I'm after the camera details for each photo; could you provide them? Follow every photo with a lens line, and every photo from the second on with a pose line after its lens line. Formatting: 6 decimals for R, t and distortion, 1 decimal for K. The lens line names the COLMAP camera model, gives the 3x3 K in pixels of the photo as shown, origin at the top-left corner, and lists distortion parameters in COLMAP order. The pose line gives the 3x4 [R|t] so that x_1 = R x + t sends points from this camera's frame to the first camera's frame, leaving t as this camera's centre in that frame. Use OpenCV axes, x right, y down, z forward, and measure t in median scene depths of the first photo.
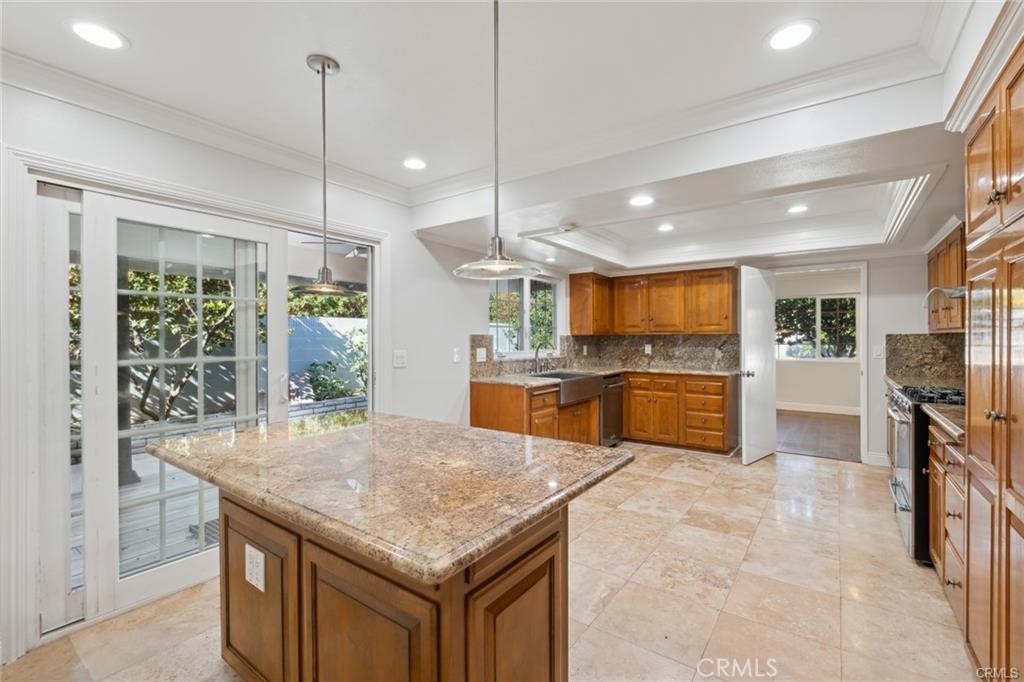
lens RADIAL K [[442.8, 0, 512.0], [0, 442.8, 341.0], [0, 0, 1]] dist [0.003176, 0.000033]
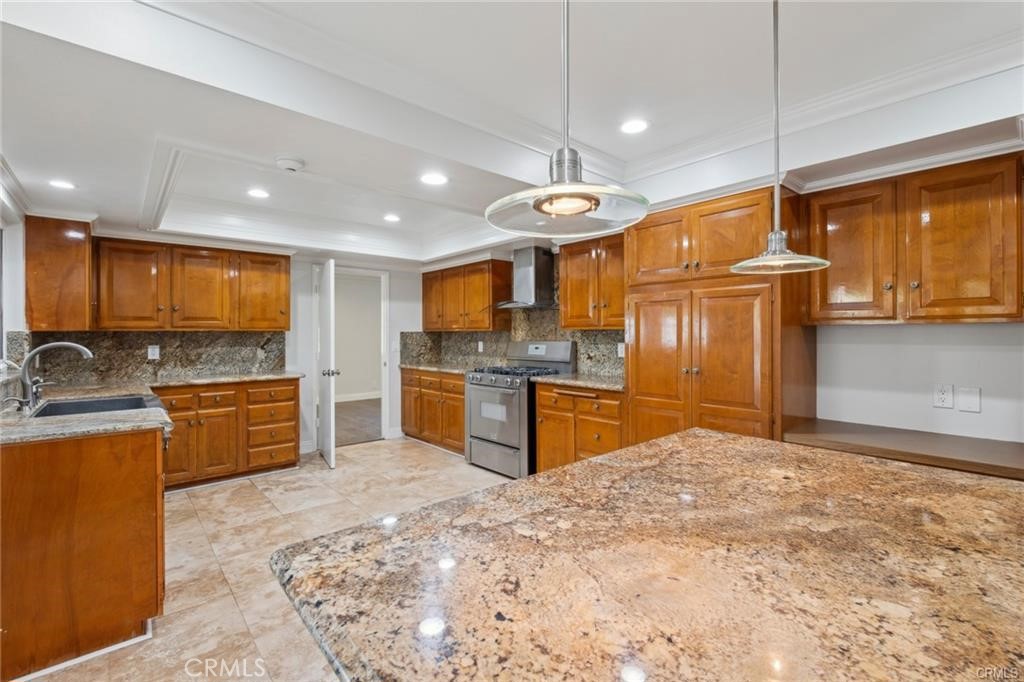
lens RADIAL K [[451.7, 0, 520.9], [0, 451.7, 333.7], [0, 0, 1]] dist [0.000283, -0.000667]
pose [[0.207909, 0.000360, 0.978148, -0.352702], [0.010749, 0.999939, -0.002652, -0.003323], [-0.978089, 0.011066, 0.207893, 0.412462]]
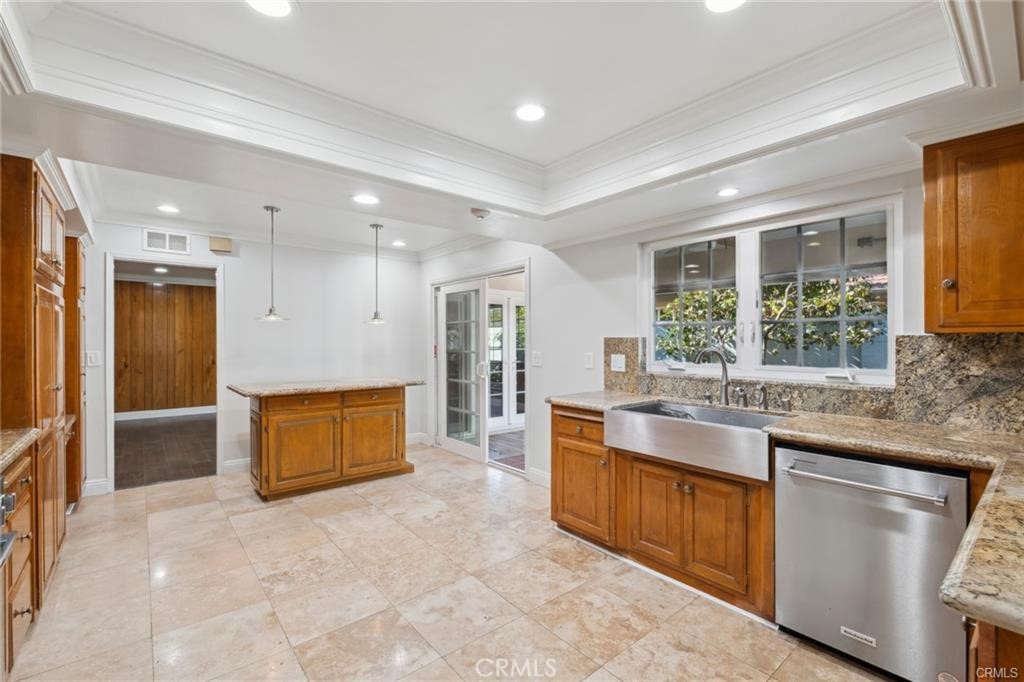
lens RADIAL K [[451.7, 0, 520.9], [0, 451.7, 333.7], [0, 0, 1]] dist [0.000283, -0.000667]
pose [[-0.233858, -0.012703, -0.972188, 0.751478], [-0.009714, 0.999895, -0.010728, -0.010777], [0.972222, 0.006935, -0.233957, 0.995778]]
